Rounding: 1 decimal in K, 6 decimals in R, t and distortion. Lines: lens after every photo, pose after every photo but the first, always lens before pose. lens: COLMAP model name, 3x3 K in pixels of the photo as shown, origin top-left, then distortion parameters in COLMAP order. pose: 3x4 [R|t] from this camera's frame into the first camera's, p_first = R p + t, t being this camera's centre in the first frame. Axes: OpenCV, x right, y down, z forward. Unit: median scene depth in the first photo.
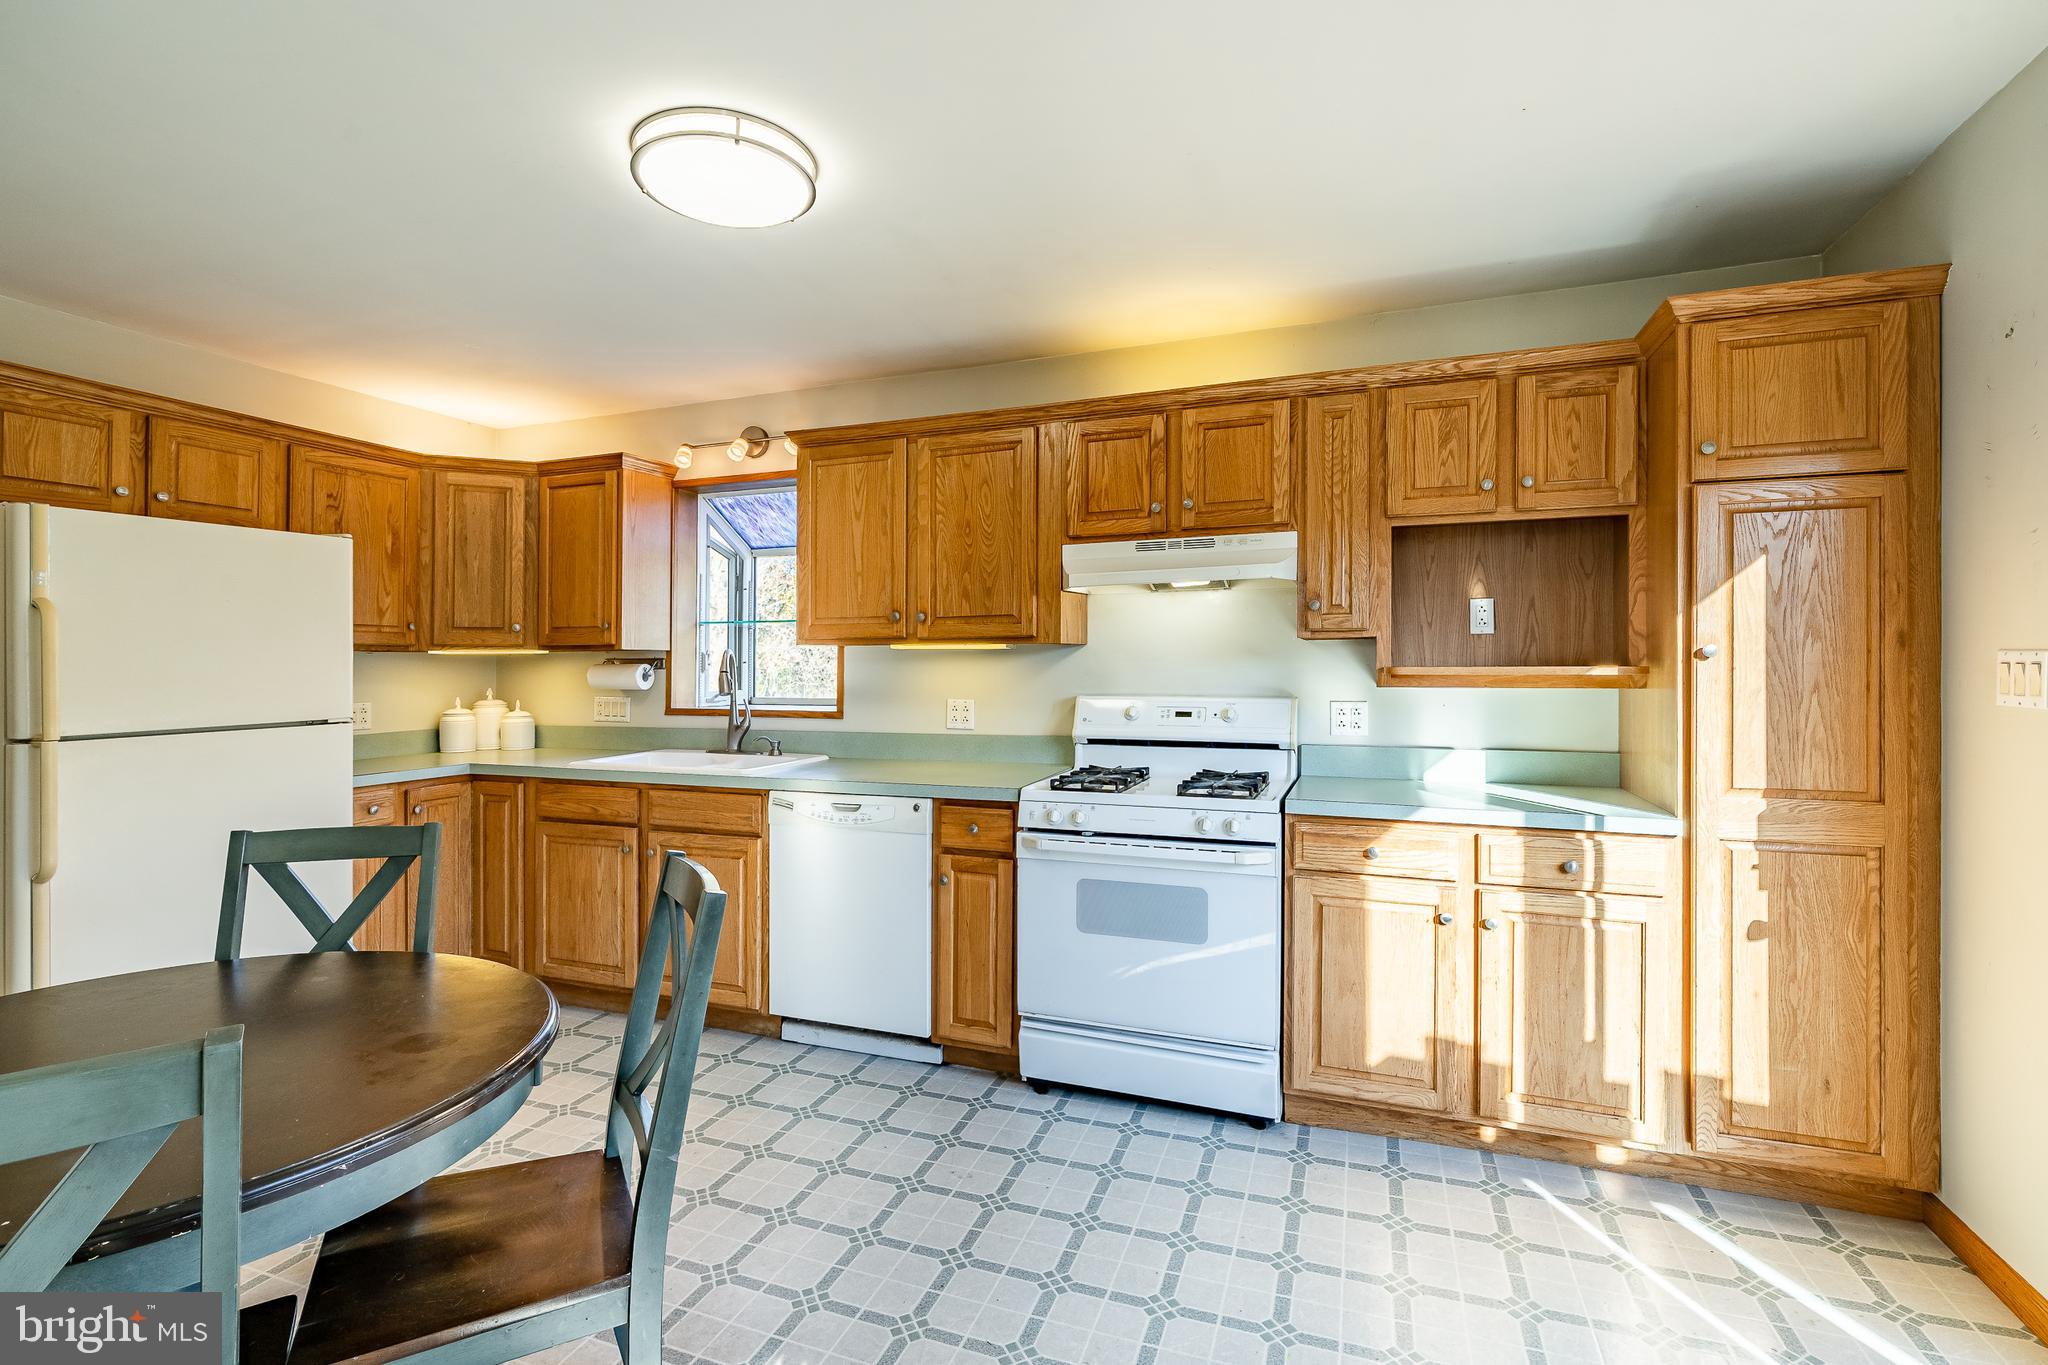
lens RADIAL K [[931.4, 0, 1025.5], [0, 931.4, 674.9], [0, 0, 1]] dist [-0.002486, 0.000331]
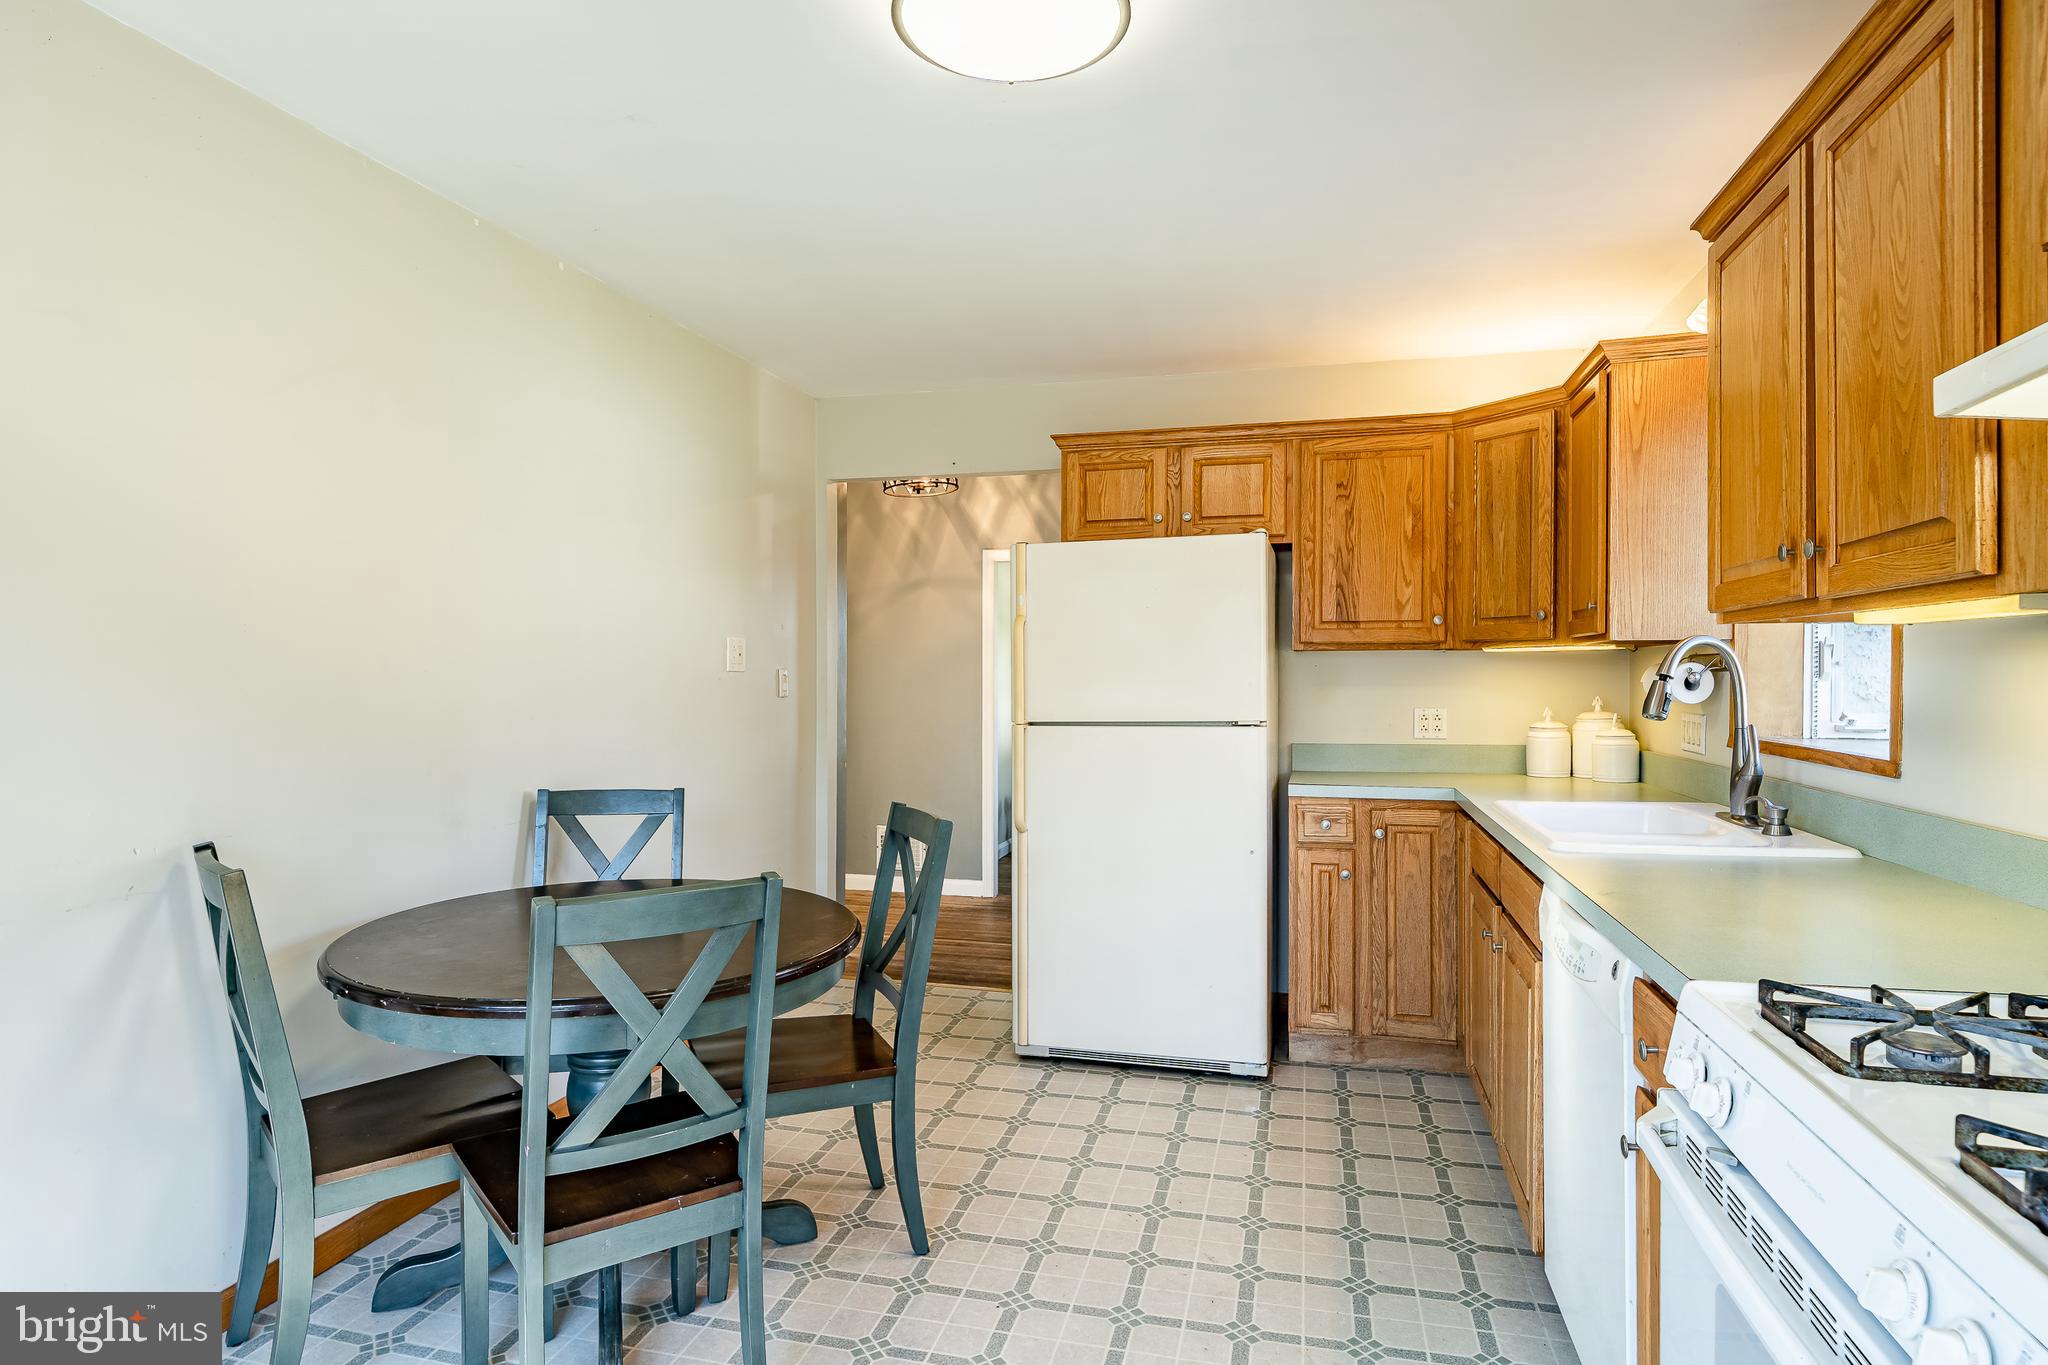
lens RADIAL K [[1137.5, 0, 1029.9], [0, 1137.5, 670.7], [0, 0, 1]] dist [0.002254, -0.000193]
pose [[0.115380, -0.000612, -0.993321, 0.322477], [-0.005785, 0.999982, -0.001288, -0.002646], [0.993305, 0.005895, 0.115375, 0.514054]]
